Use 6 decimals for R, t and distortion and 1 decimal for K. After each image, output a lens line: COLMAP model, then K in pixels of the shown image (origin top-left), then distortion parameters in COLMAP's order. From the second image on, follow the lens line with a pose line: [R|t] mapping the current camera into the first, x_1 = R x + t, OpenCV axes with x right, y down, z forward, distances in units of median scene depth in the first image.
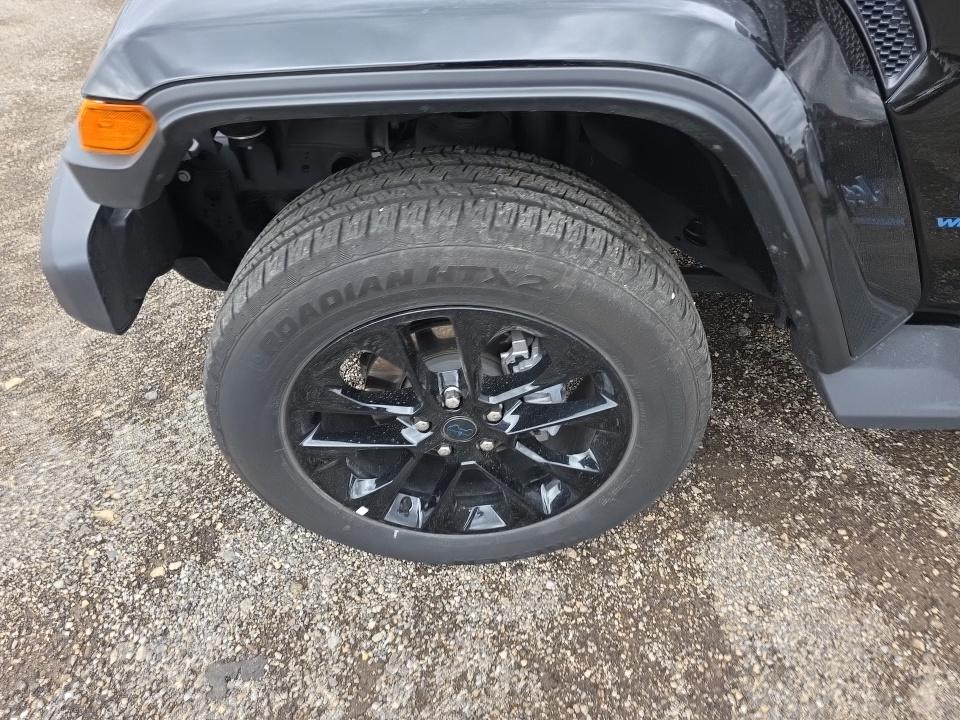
lens RADIAL K [[647.9, 0, 475.5], [0, 647.9, 363.5], [0, 0, 1]] dist [0.043002, -0.032336]
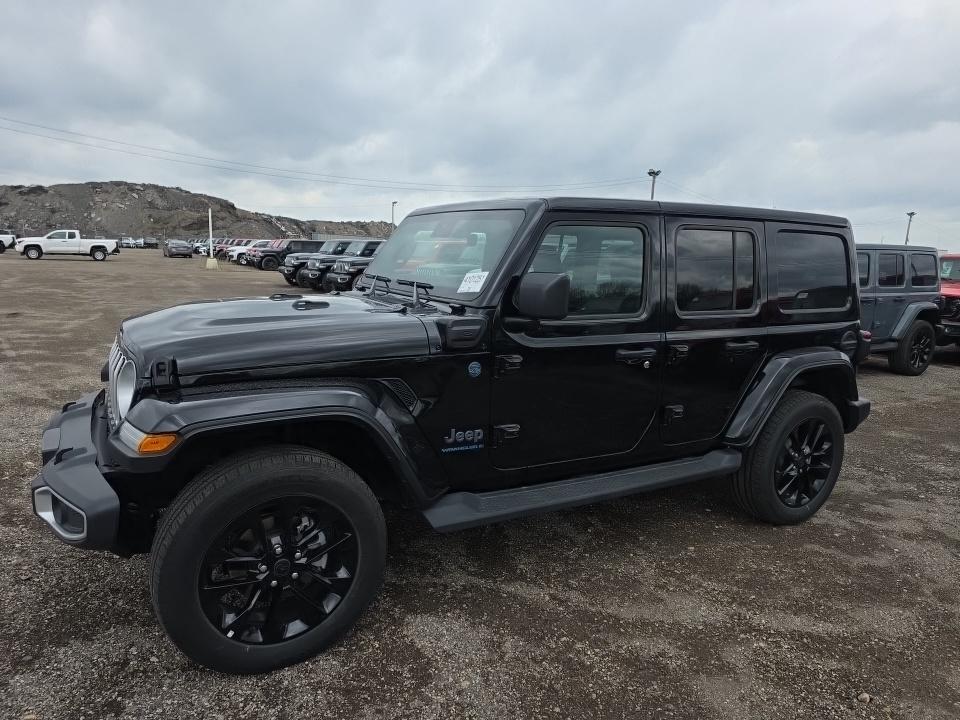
lens RADIAL K [[647.9, 0, 480.0], [0, 647.9, 360.8], [0, 0, 1]] dist [0.043002, -0.032336]
pose [[0.861867, -0.044716, 0.505159, -0.463687], [0.313514, 0.829934, -0.461431, 0.656884], [-0.398615, 0.556067, 0.729312, -1.090928]]
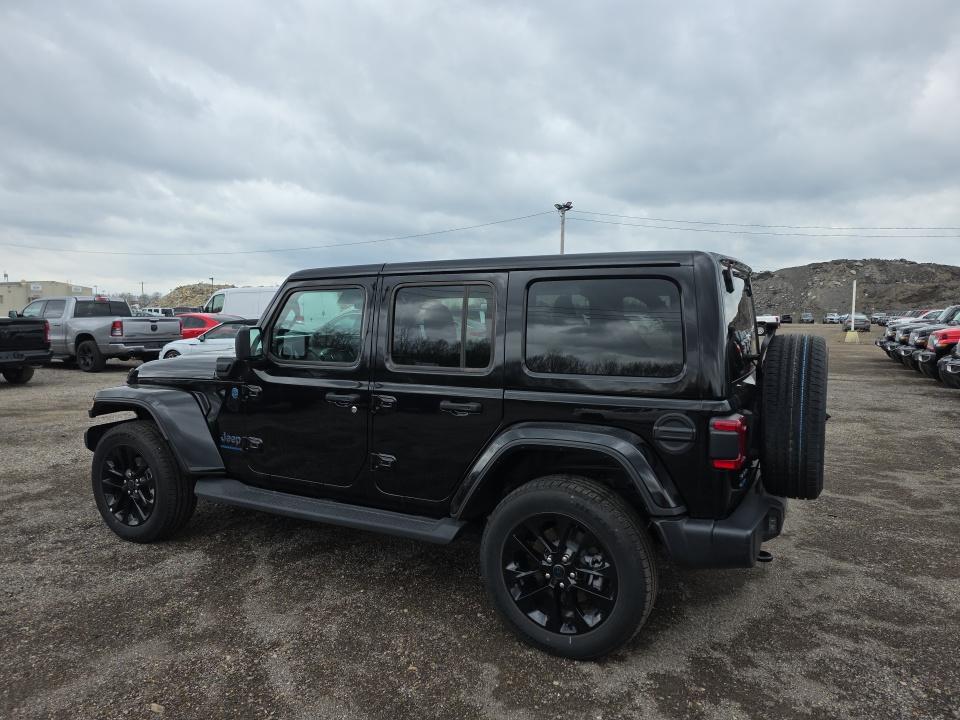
lens RADIAL K [[647.9, 0, 483.4], [0, 647.9, 356.1], [0, 0, 1]] dist [0.043002, -0.032336]
pose [[0.884024, 0.042635, -0.465494, 3.319544], [-0.327314, 0.767409, -0.551317, 0.898327], [0.333718, 0.639739, 0.692362, -1.409354]]
